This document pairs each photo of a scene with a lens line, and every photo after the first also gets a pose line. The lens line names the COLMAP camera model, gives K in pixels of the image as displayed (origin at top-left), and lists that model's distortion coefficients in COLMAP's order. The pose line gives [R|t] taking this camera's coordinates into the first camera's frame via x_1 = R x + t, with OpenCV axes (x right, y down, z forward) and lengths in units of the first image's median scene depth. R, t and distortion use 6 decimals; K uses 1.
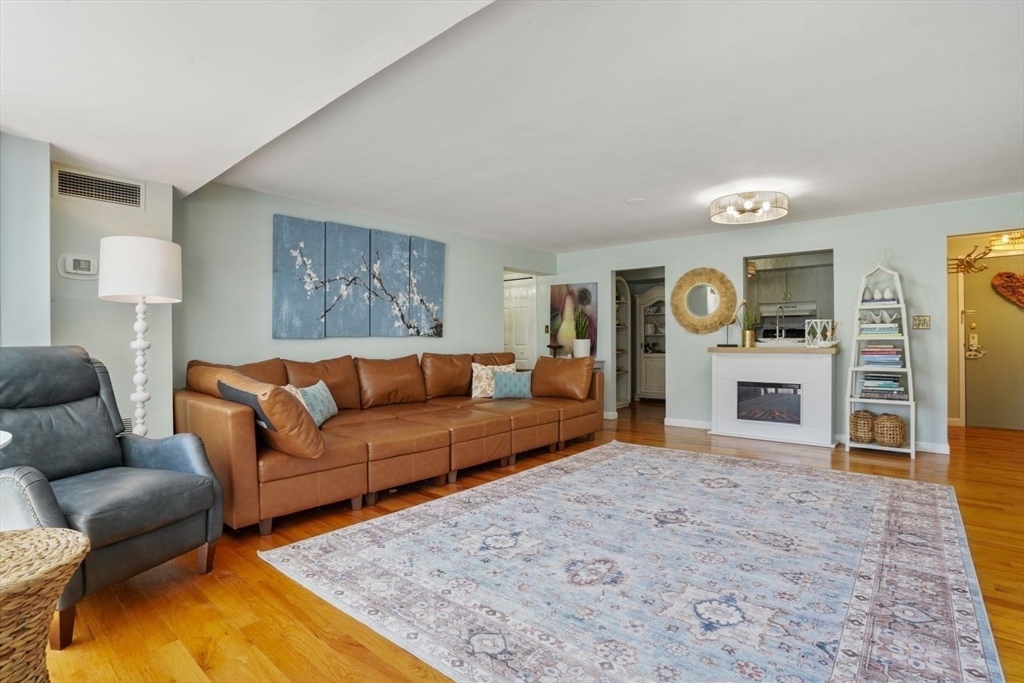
lens RADIAL K [[507.5, 0, 505.3], [0, 507.5, 340.0], [0, 0, 1]] dist [-0.088094, 0.042372]
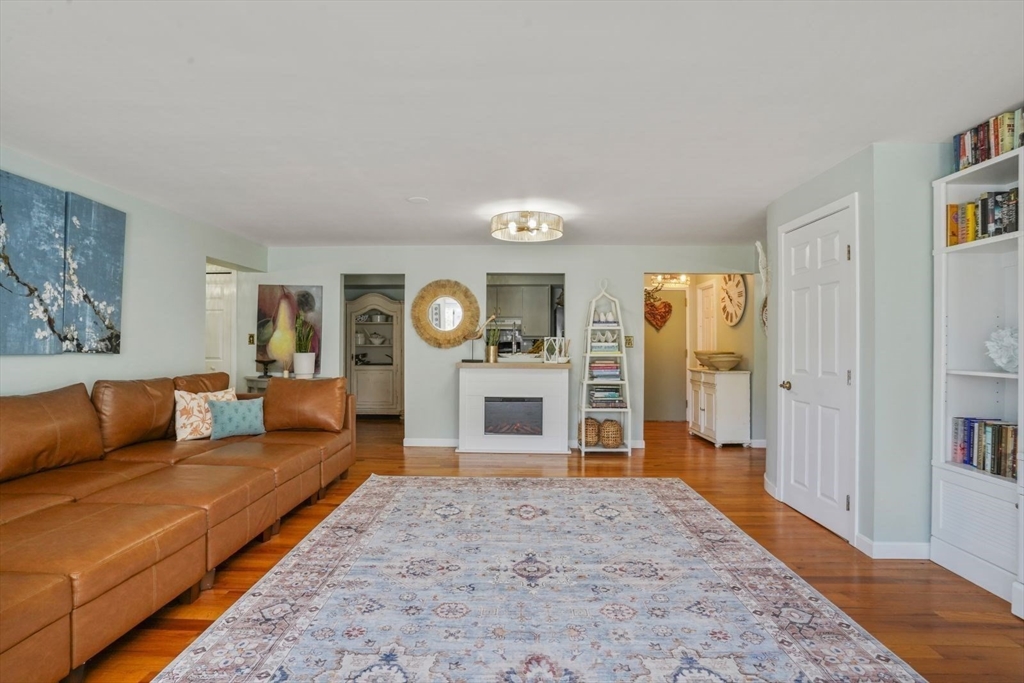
lens RADIAL K [[506.7, 0, 508.3], [0, 506.7, 340.2], [0, 0, 1]] dist [-0.081887, 0.040677]
pose [[0.769488, 0.011558, 0.638557, -0.172883], [-0.008522, 0.999933, -0.007831, -0.027402], [-0.638605, 0.000584, 0.769535, 0.221963]]
